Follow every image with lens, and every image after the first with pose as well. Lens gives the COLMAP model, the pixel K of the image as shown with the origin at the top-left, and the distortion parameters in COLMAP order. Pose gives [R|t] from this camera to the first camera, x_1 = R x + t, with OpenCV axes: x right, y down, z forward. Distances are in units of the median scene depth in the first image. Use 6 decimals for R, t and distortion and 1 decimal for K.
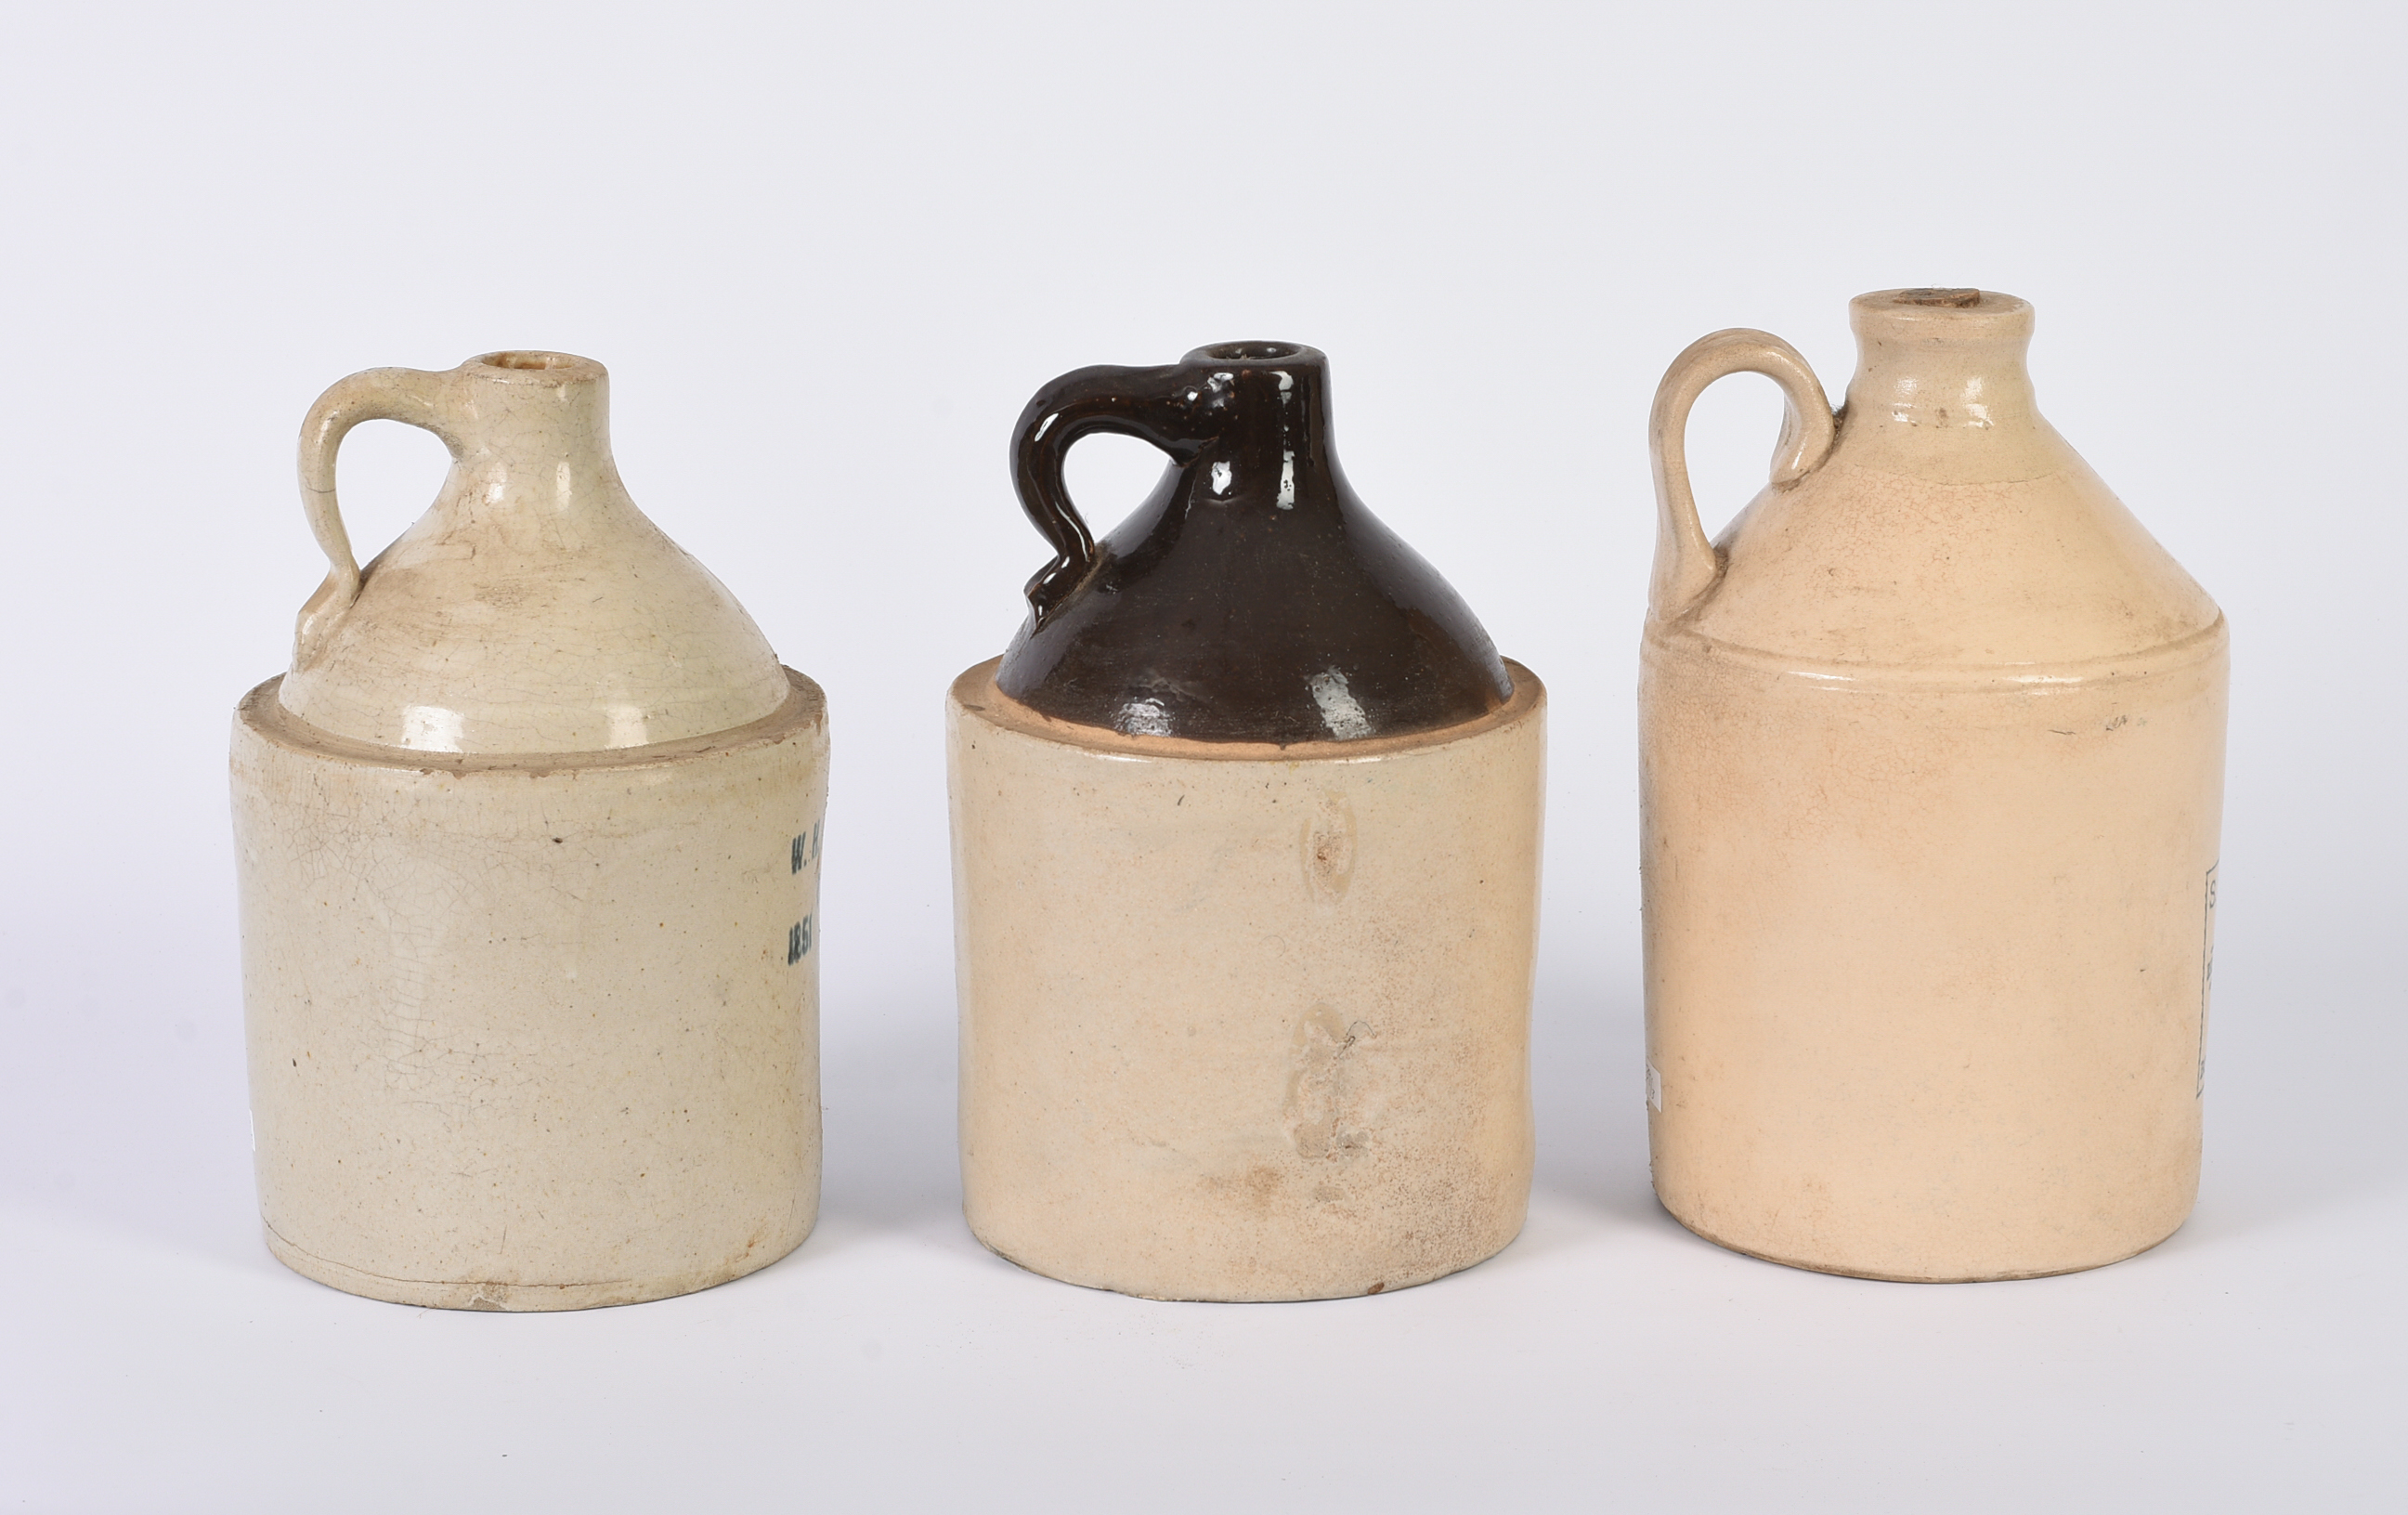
lens RADIAL K [[5392.1, 0, 1199.6], [0, 5392.1, 773.8], [0, 0, 1]] dist [0.072415, 0.000000]
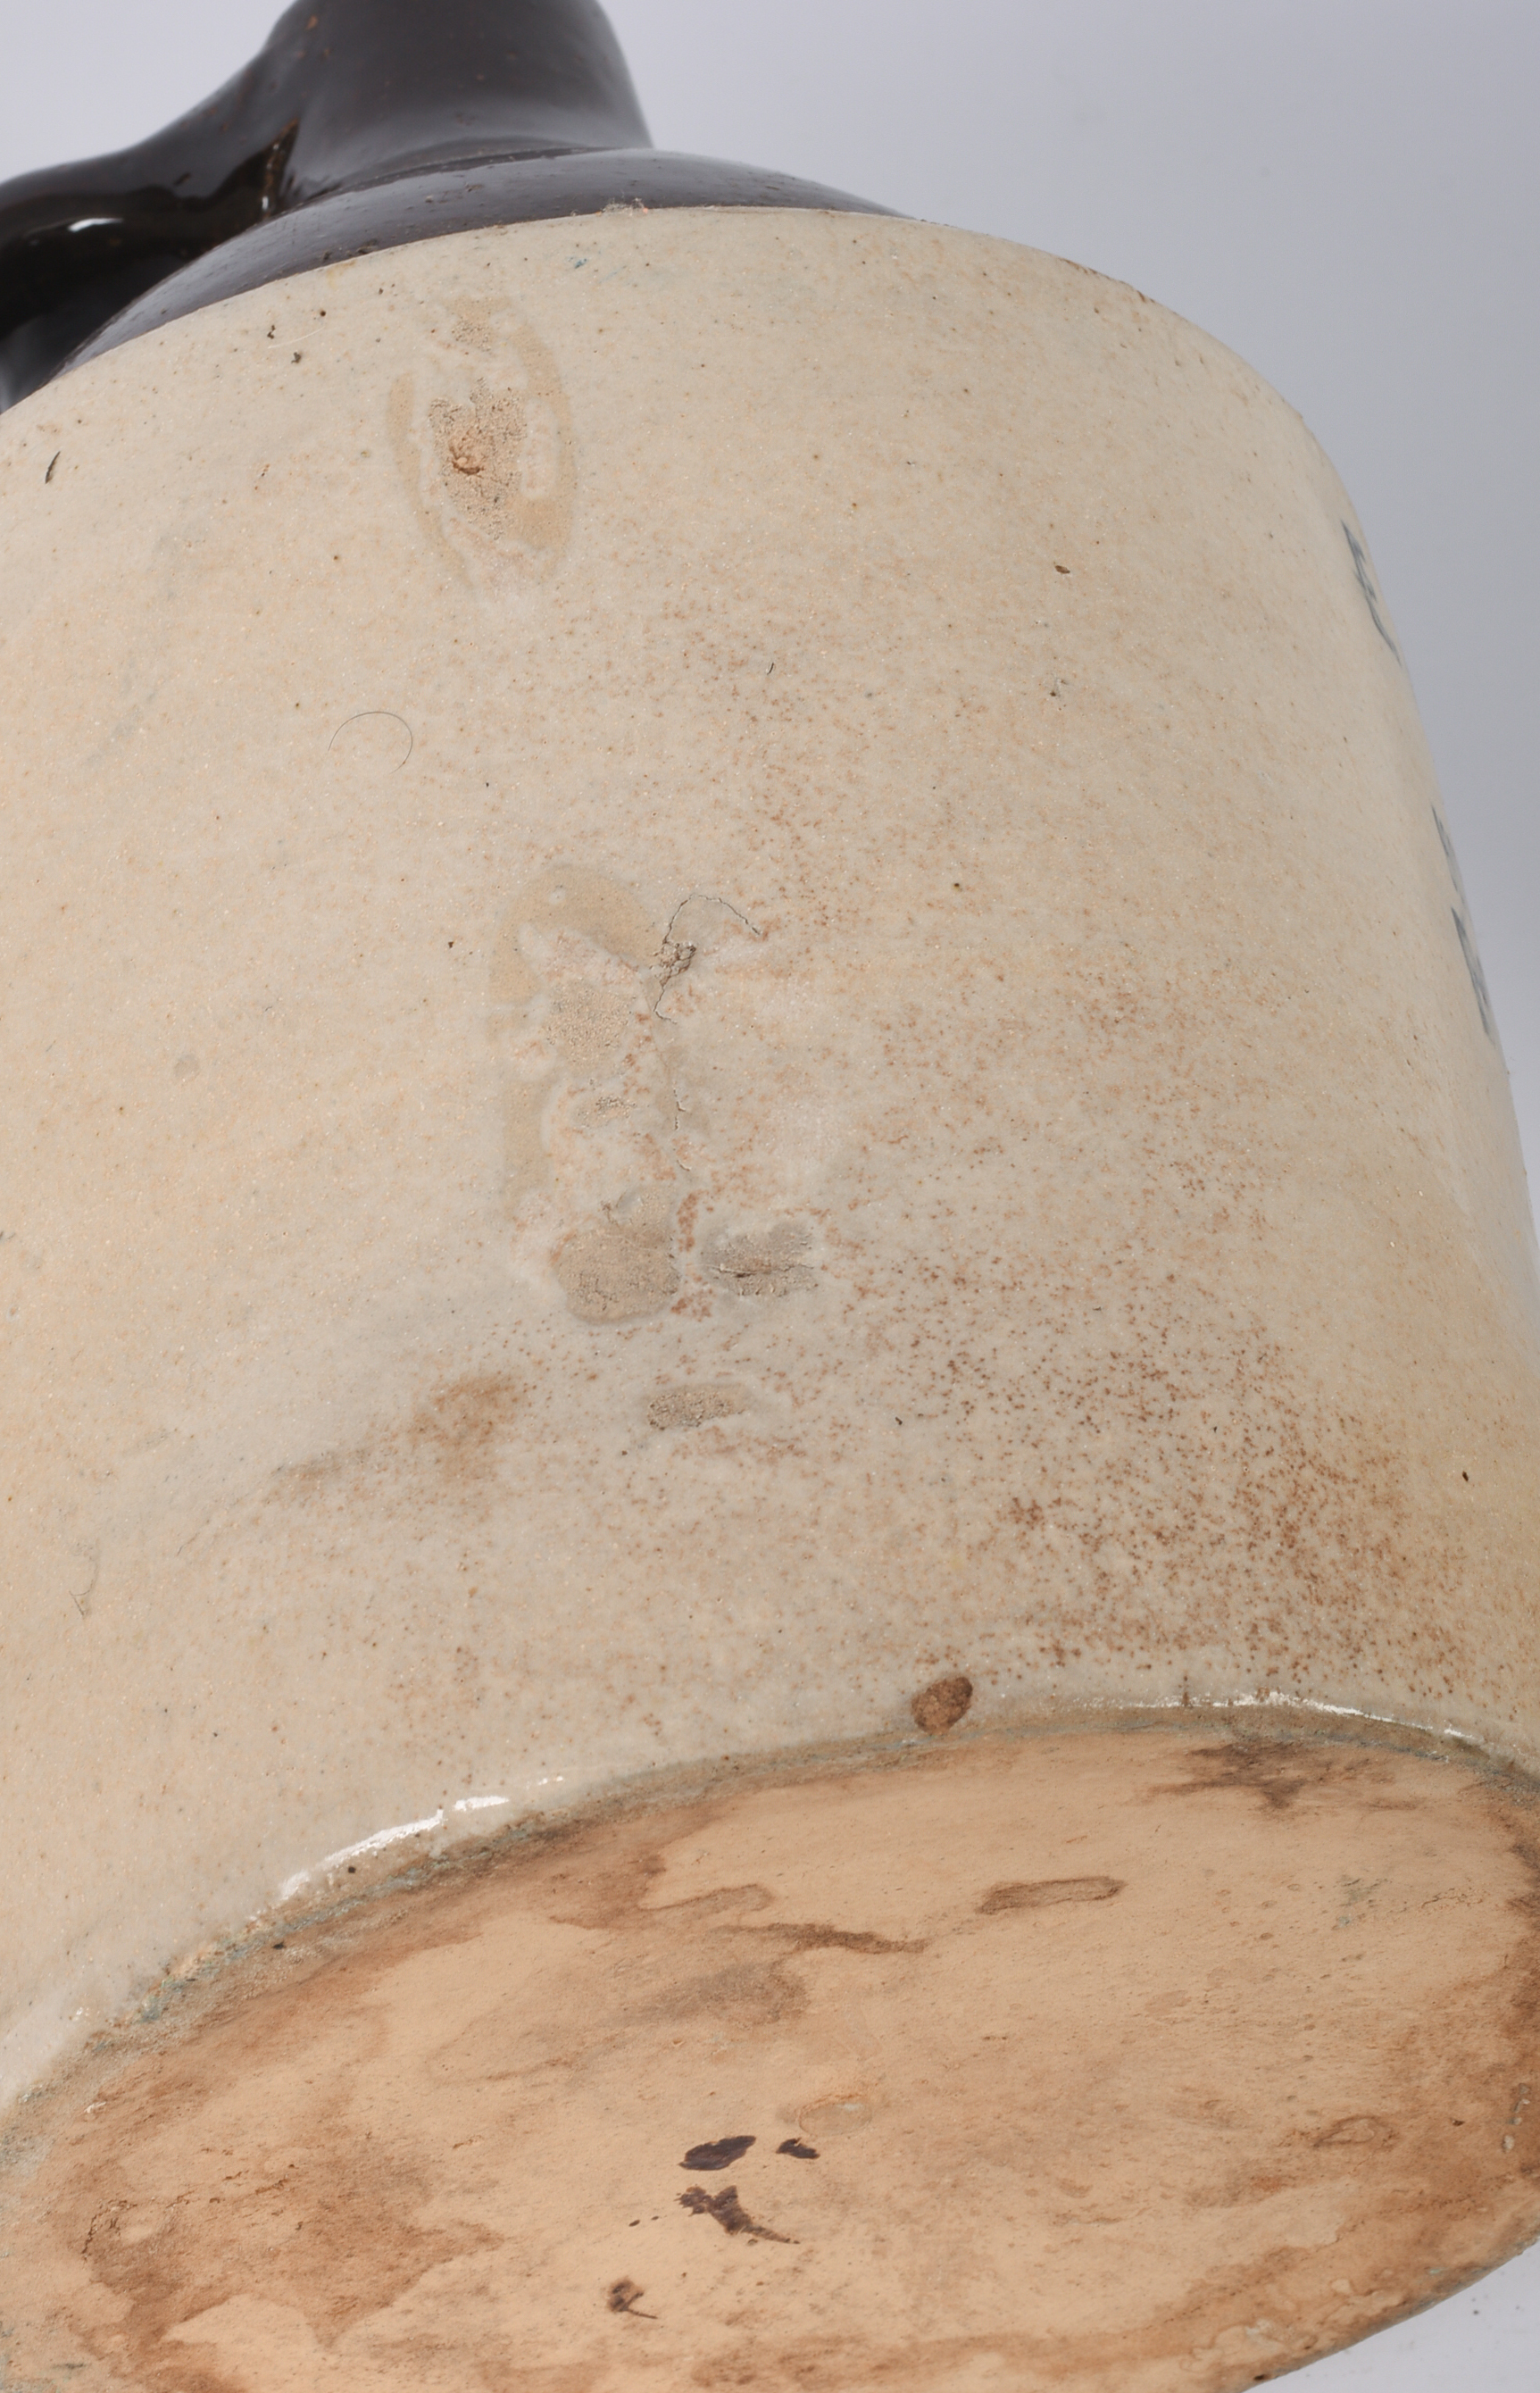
lens RADIAL K [[5934.0, 0, 766.3], [0, 5934.0, 1194.7], [0, 0, 1]] dist [-0.060719, 0.000000]
pose [[0.918199, -0.334574, -0.212065, 0.097992], [0.072862, 0.668871, -0.739799, 0.303816], [0.389362, 0.663831, 0.638534, 0.786088]]
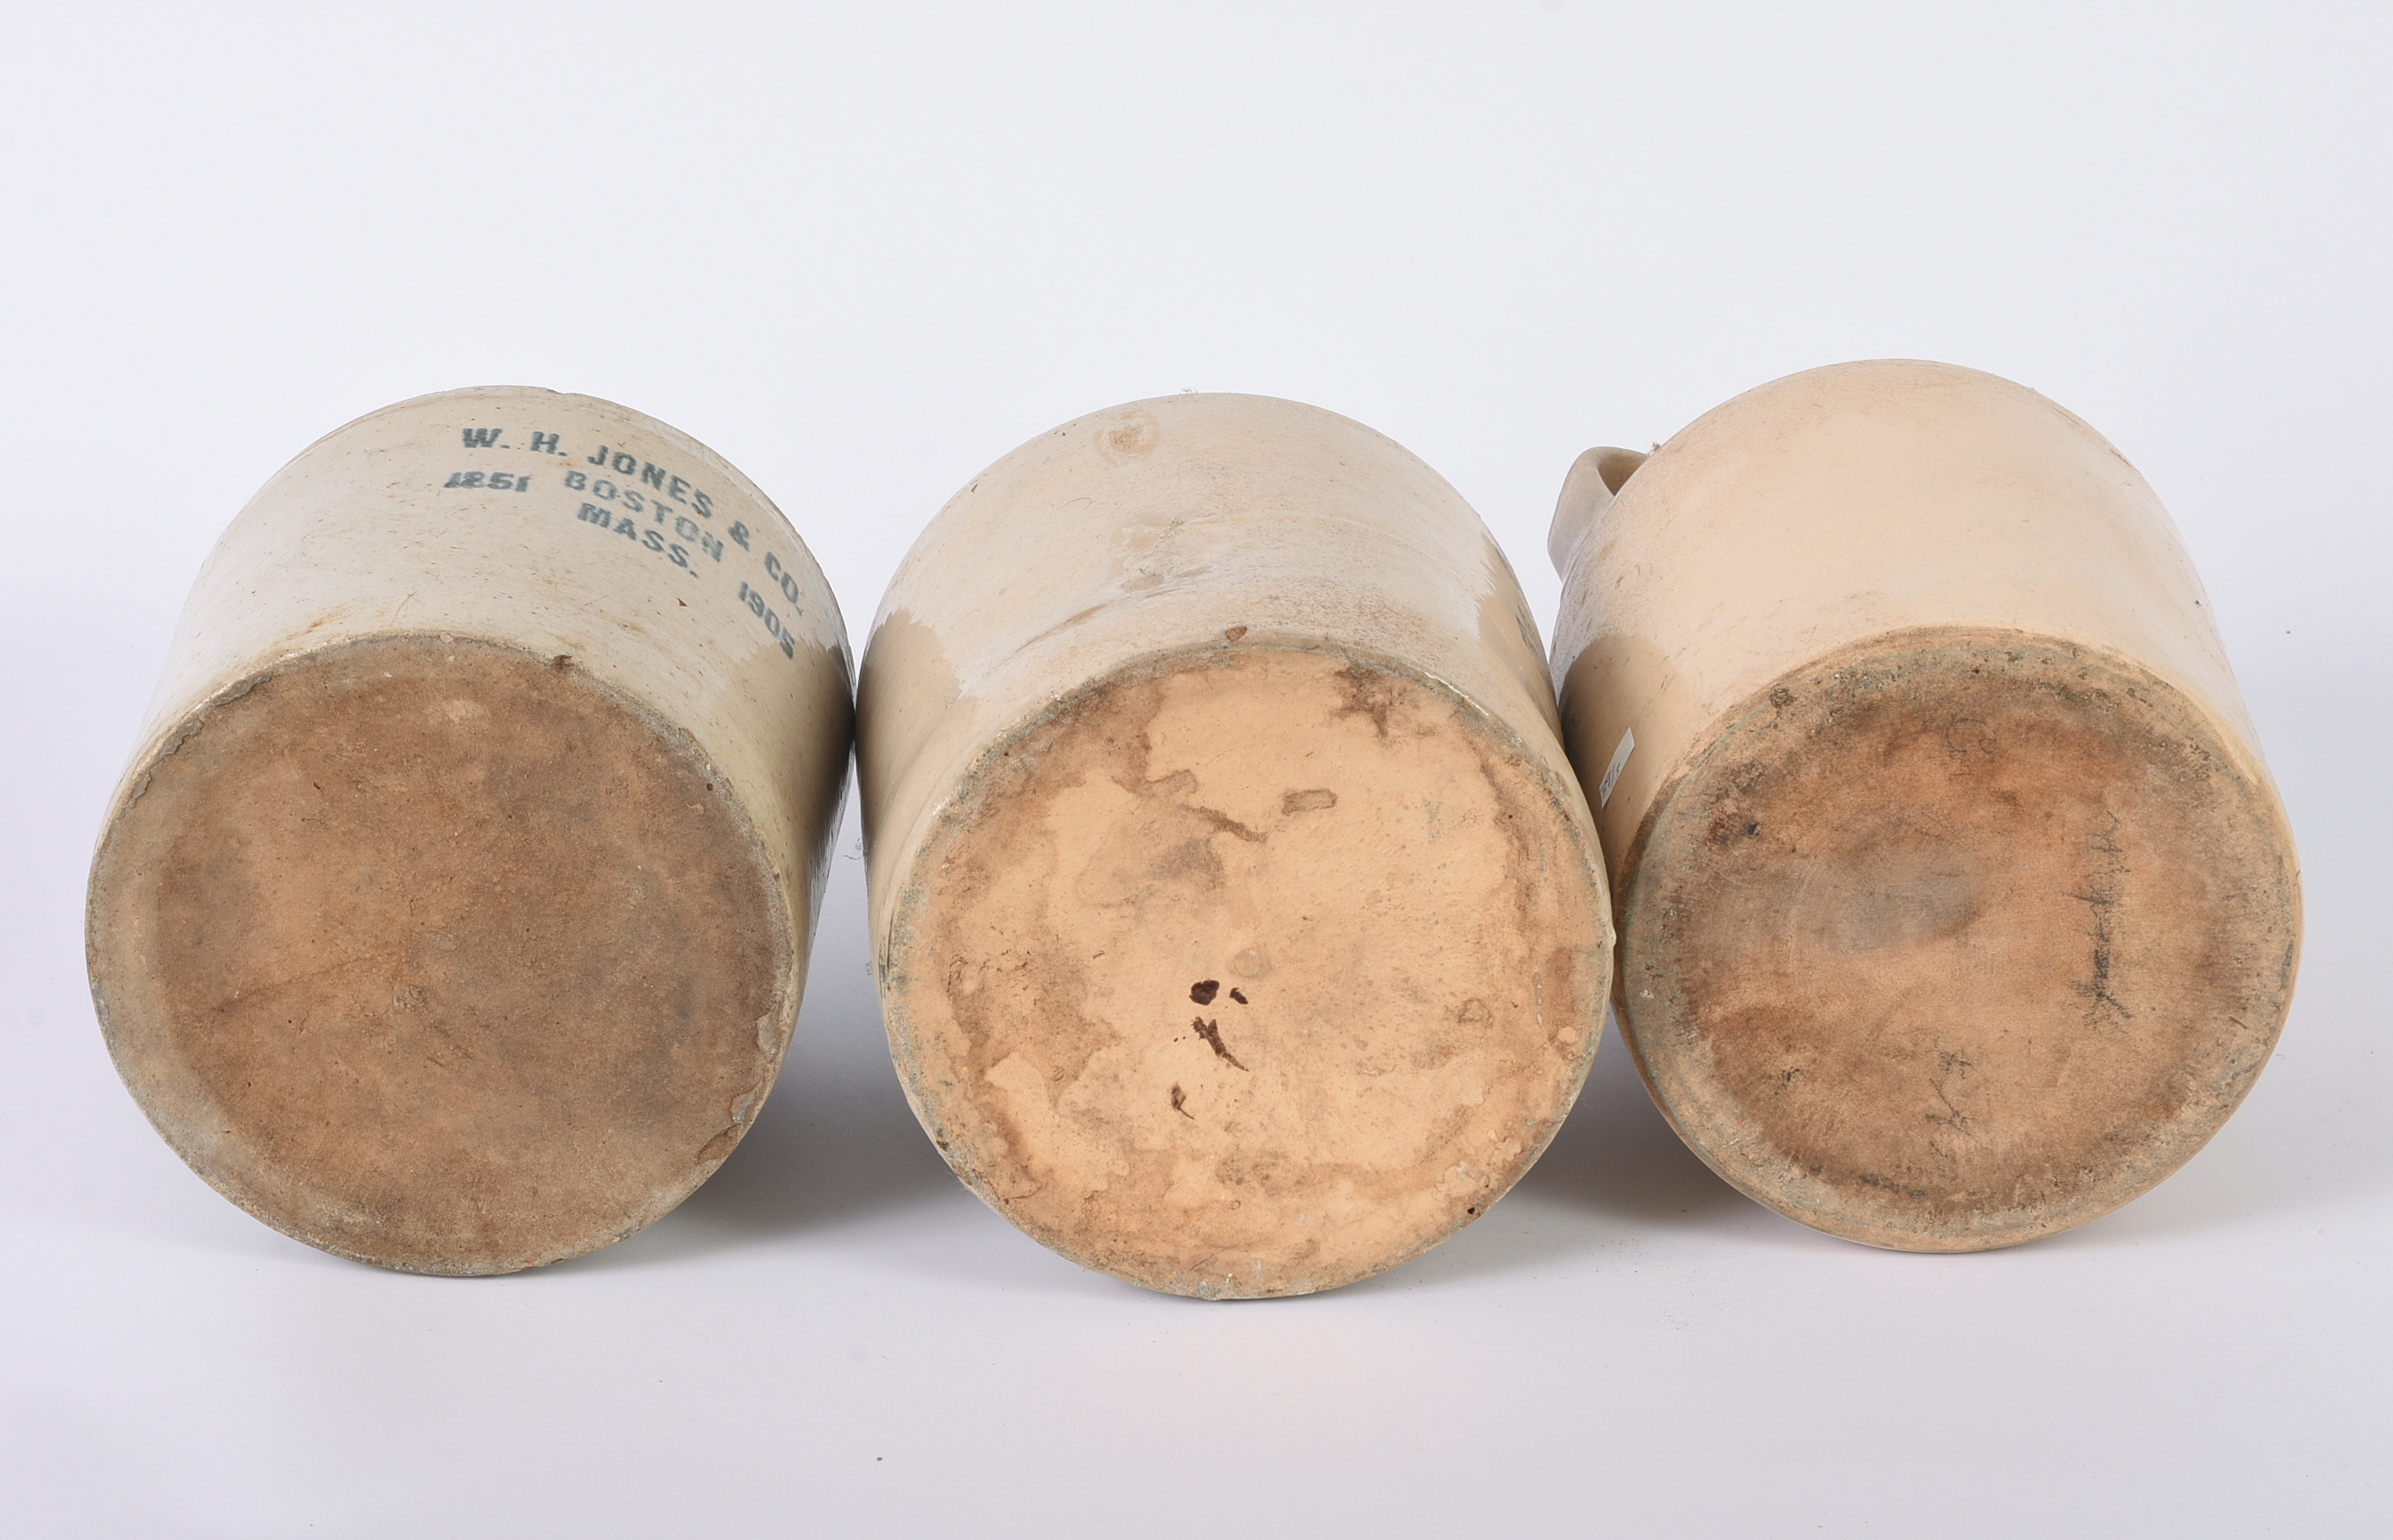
lens RADIAL K [[5934.0, 0, 1198.6], [0, 5934.0, 771.0], [0, 0, 1]] dist [-0.060719, 0.000000]
pose [[0.877464, -0.462745, -0.126191, 0.127266], [-0.062048, 0.151371, -0.986528, 0.948750], [0.475612, 0.873472, 0.104110, 0.927719]]
